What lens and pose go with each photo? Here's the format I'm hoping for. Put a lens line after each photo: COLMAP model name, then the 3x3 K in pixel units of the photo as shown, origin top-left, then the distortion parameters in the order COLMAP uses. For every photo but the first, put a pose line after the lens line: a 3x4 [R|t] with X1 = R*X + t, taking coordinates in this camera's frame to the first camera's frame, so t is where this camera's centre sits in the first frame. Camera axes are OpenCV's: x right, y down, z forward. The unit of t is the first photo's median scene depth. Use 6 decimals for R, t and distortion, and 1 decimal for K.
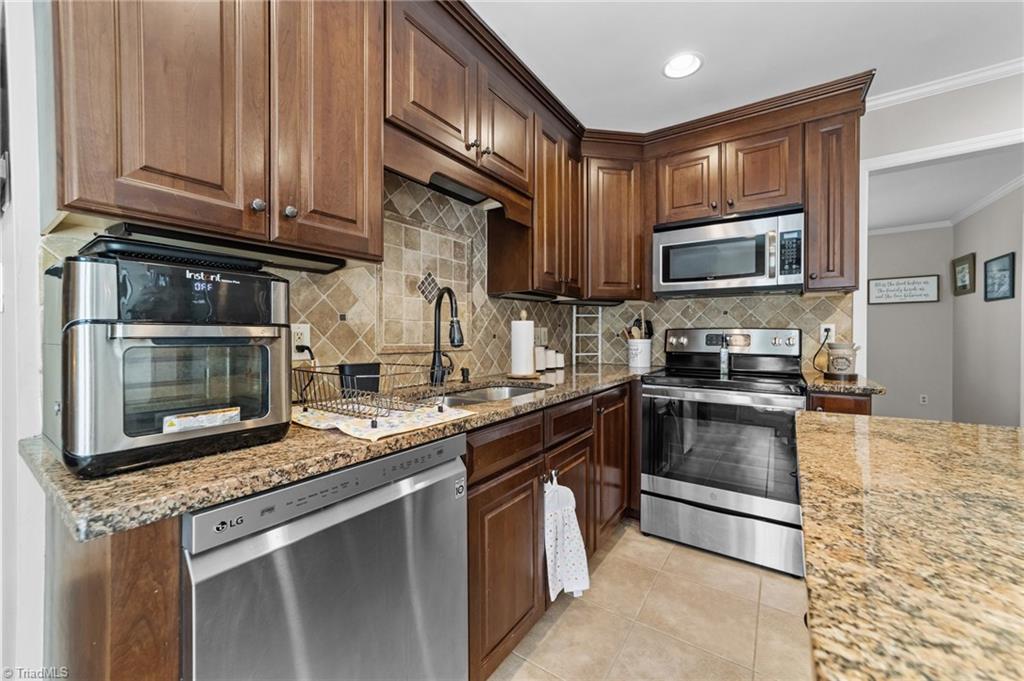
lens RADIAL K [[394.2, 0, 512.2], [0, 394.2, 337.9], [0, 0, 1]] dist [-0.007295, 0.004127]
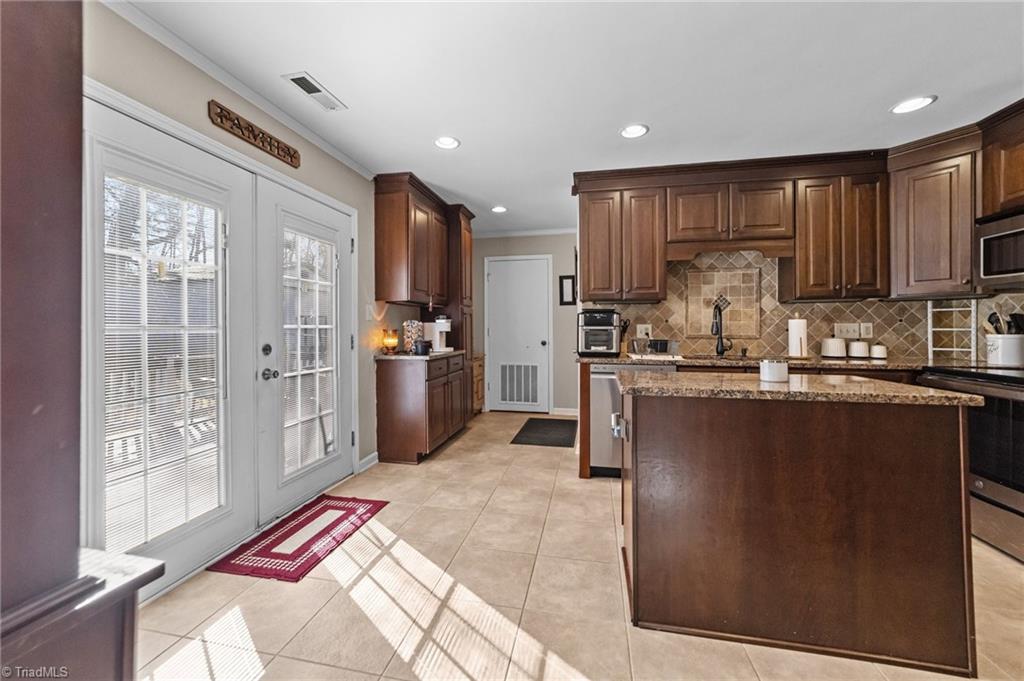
lens RADIAL K [[394.2, 0, 507.1], [0, 394.2, 326.0], [0, 0, 1]] dist [-0.007295, 0.004127]
pose [[0.371914, -0.002520, -0.928264, 1.123672], [-0.010624, 0.999919, -0.006971, 0.002306], [0.928206, 0.012455, 0.371858, -0.606721]]
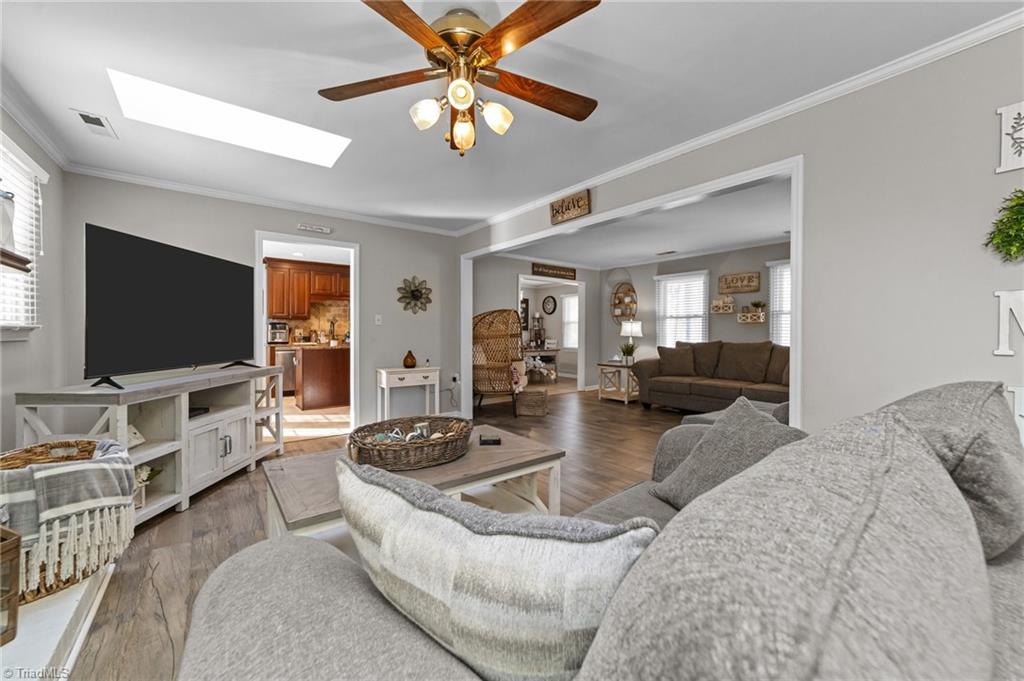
lens RADIAL K [[394.2, 0, 513.3], [0, 394.2, 339.0], [0, 0, 1]] dist [-0.007295, 0.004127]
pose [[0.949735, 0.014446, -0.312722, 3.012929], [-0.014310, 0.999894, 0.002731, 0.031597], [0.312728, 0.001882, 0.949841, -2.486231]]
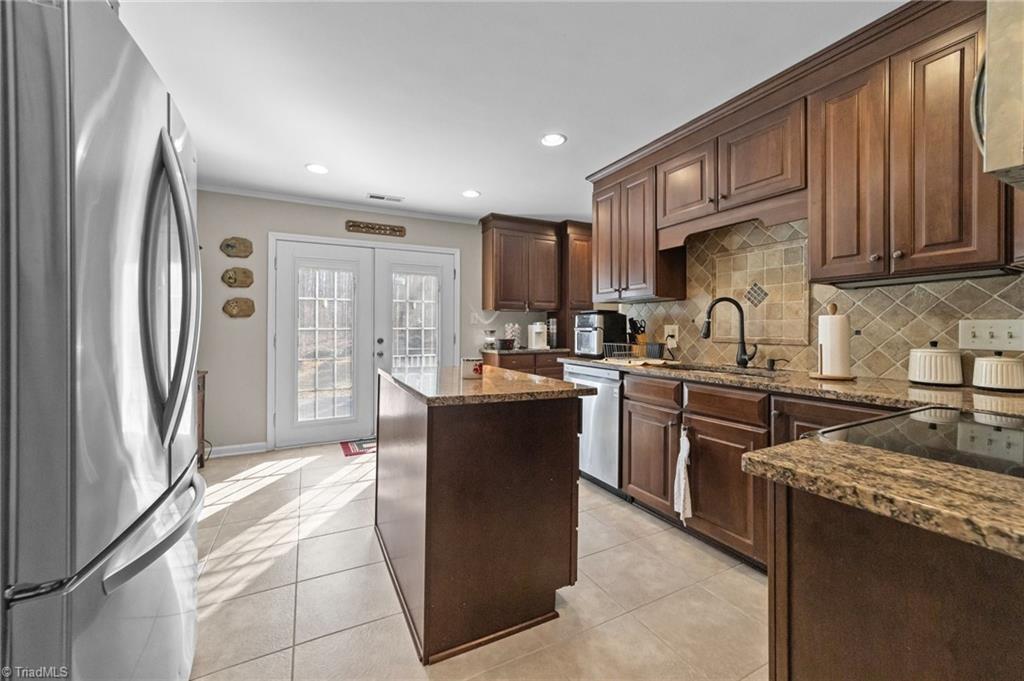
lens RADIAL K [[394.2, 0, 507.5], [0, 394.2, 325.6], [0, 0, 1]] dist [-0.007295, 0.004127]
pose [[-0.484450, -0.004777, -0.874806, 1.346757], [-0.007376, 0.999972, -0.001376, -0.016451], [0.874788, 0.005786, -0.484472, 0.916643]]
